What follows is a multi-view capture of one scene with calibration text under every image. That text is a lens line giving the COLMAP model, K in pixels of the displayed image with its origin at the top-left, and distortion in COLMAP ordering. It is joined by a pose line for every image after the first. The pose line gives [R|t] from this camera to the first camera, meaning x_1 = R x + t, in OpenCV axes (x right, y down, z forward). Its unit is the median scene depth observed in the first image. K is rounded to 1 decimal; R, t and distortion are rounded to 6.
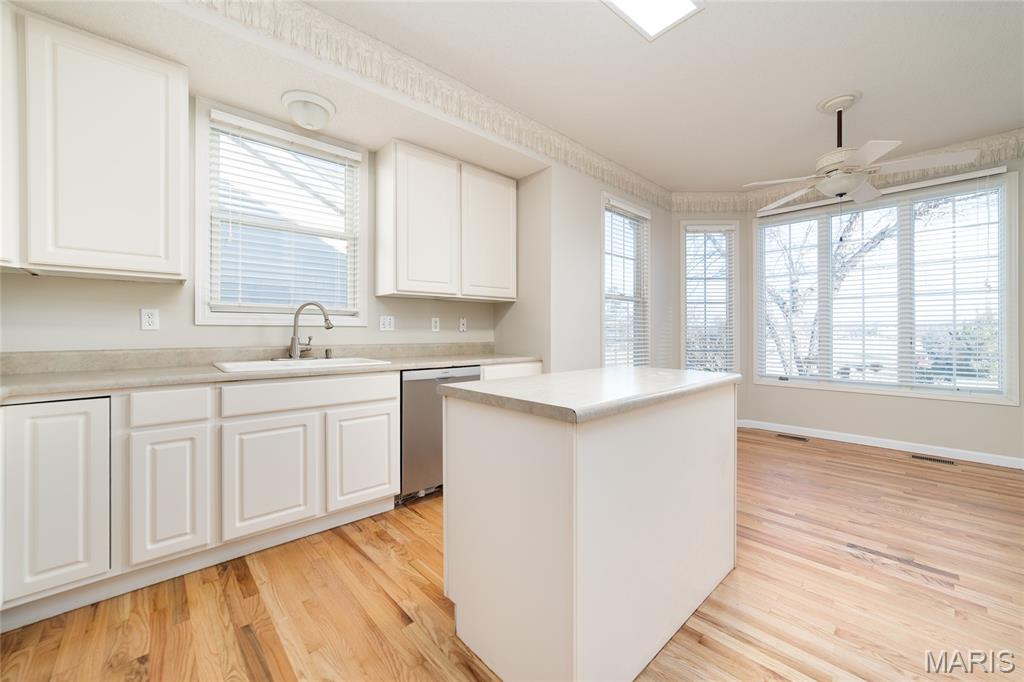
lens RADIAL K [[404.9, 0, 515.6], [0, 404.9, 336.4], [0, 0, 1]] dist [-0.001759, 0.000081]
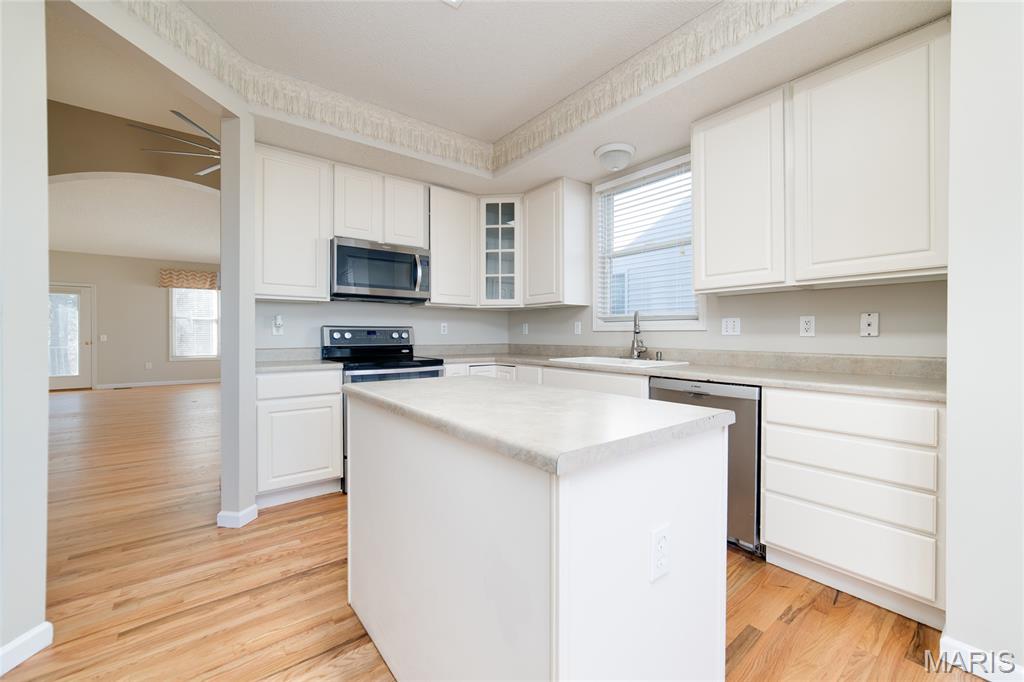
lens RADIAL K [[404.9, 0, 515.6], [0, 404.9, 336.4], [0, 0, 1]] dist [-0.001759, 0.000081]
pose [[-0.068017, -0.000079, -0.997684, 0.694872], [-0.017819, 0.999841, 0.001136, -0.005341], [0.997525, 0.017855, -0.068007, 0.740508]]
